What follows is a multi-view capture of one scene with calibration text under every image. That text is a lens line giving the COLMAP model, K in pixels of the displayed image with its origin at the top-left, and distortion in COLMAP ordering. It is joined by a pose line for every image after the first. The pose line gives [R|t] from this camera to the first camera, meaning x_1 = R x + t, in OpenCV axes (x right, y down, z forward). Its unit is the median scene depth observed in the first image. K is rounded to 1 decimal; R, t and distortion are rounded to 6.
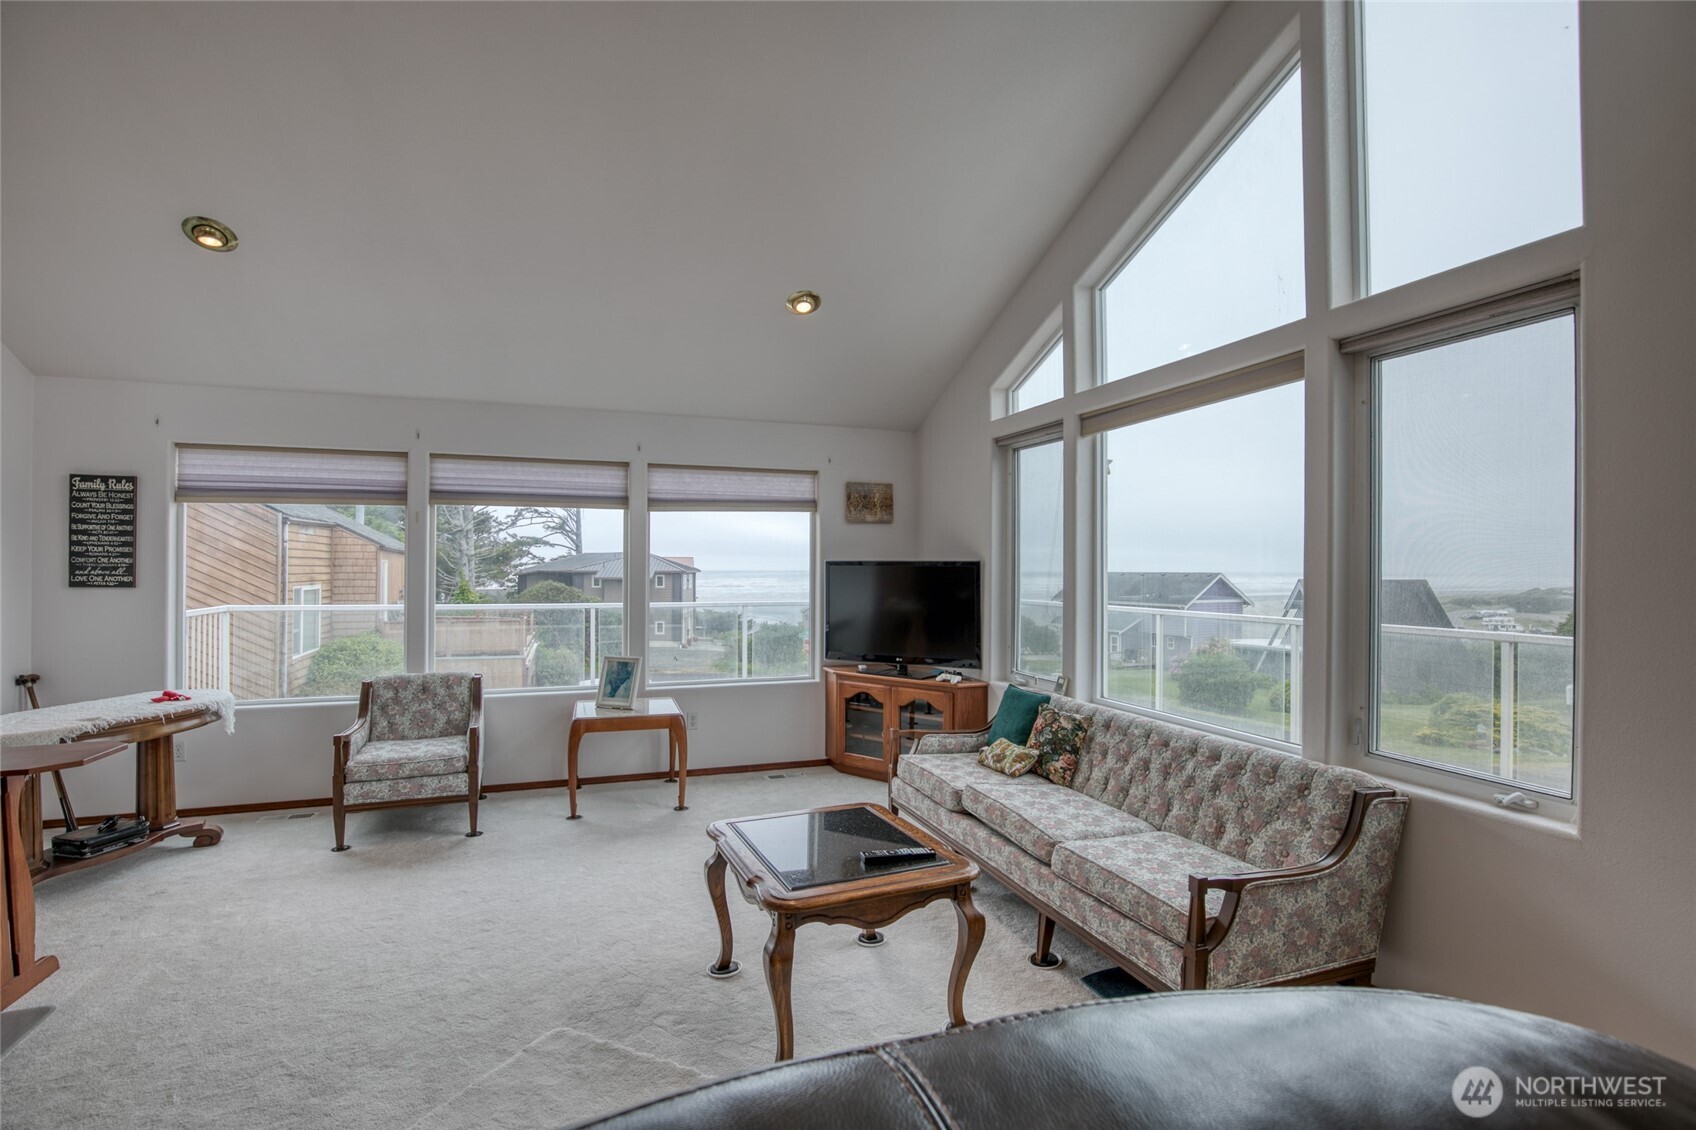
lens RADIAL K [[784.4, 0, 840.6], [0, 784.4, 570.3], [0, 0, 1]] dist [-0.016499, 0.000261]
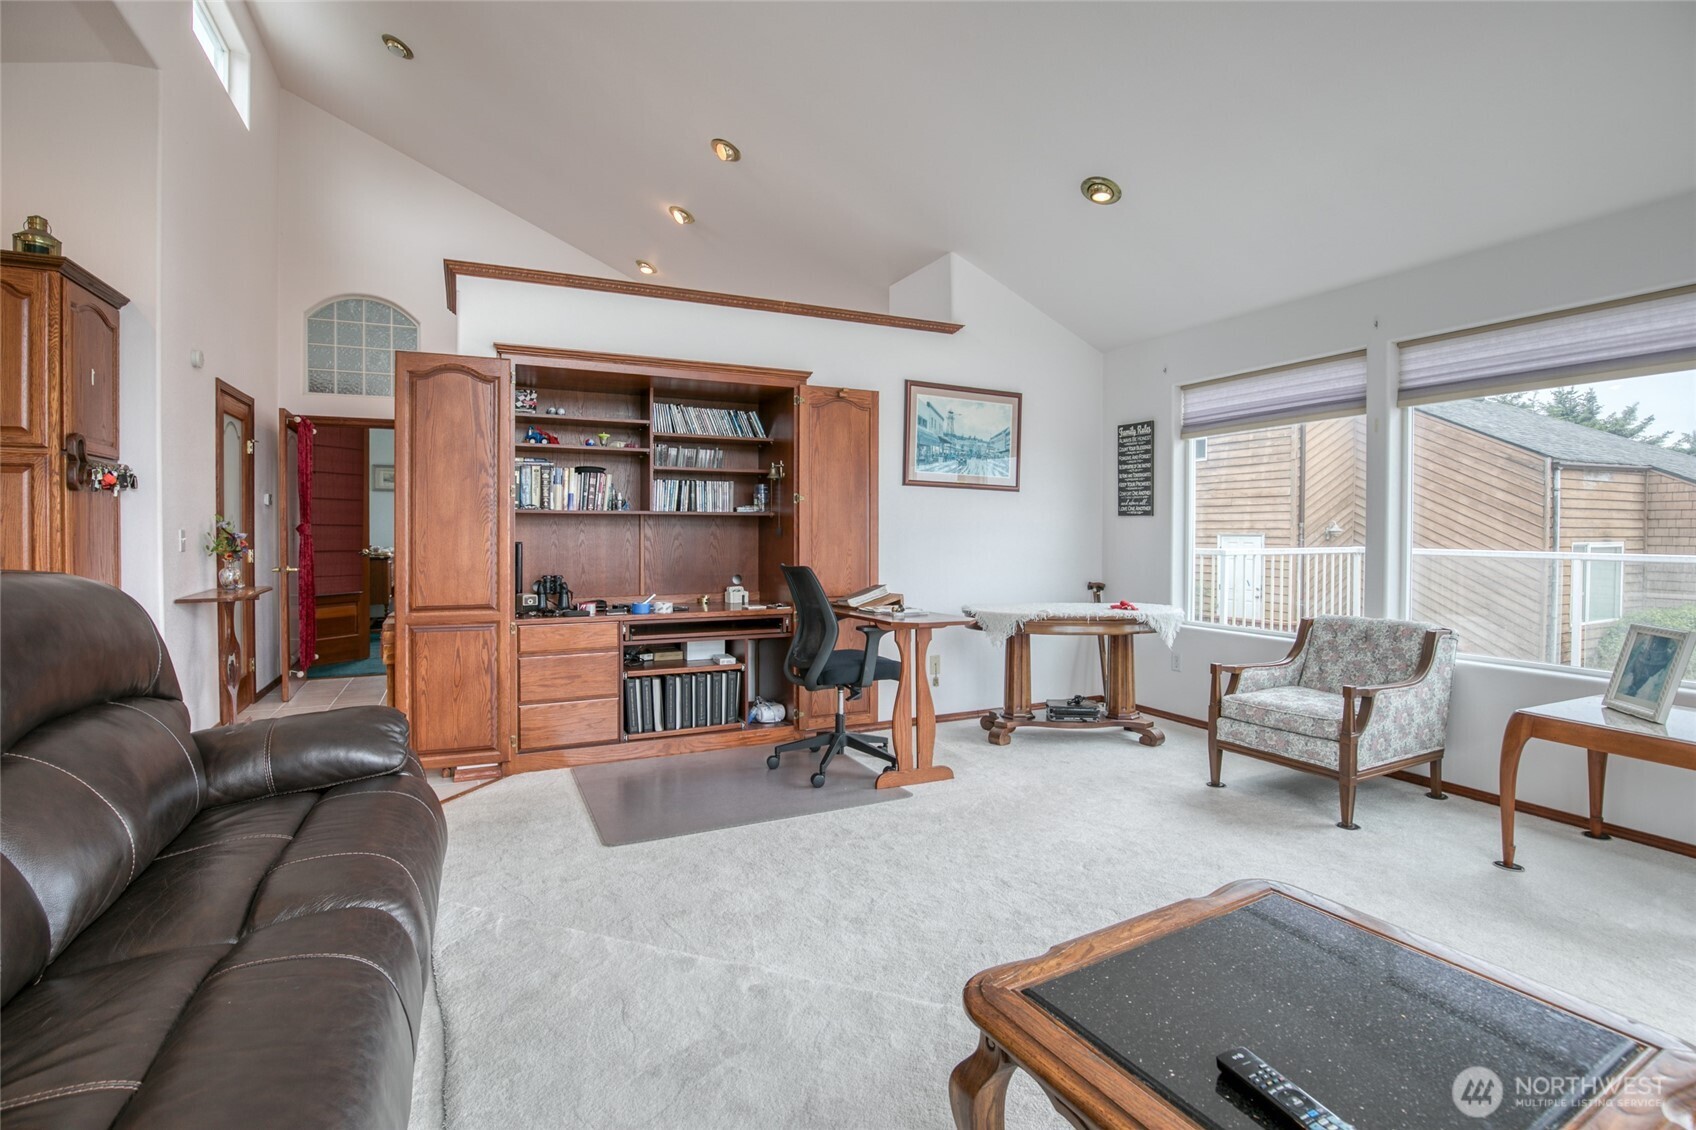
lens RADIAL K [[789.9, 0, 843.8], [0, 789.9, 541.1], [0, 0, 1]] dist [-0.023339, 0.000985]
pose [[0.122070, 0.011923, -0.992450, 0.206832], [-0.002227, 0.999929, 0.011739, 0.046289], [0.992519, 0.000777, 0.122088, 0.378022]]
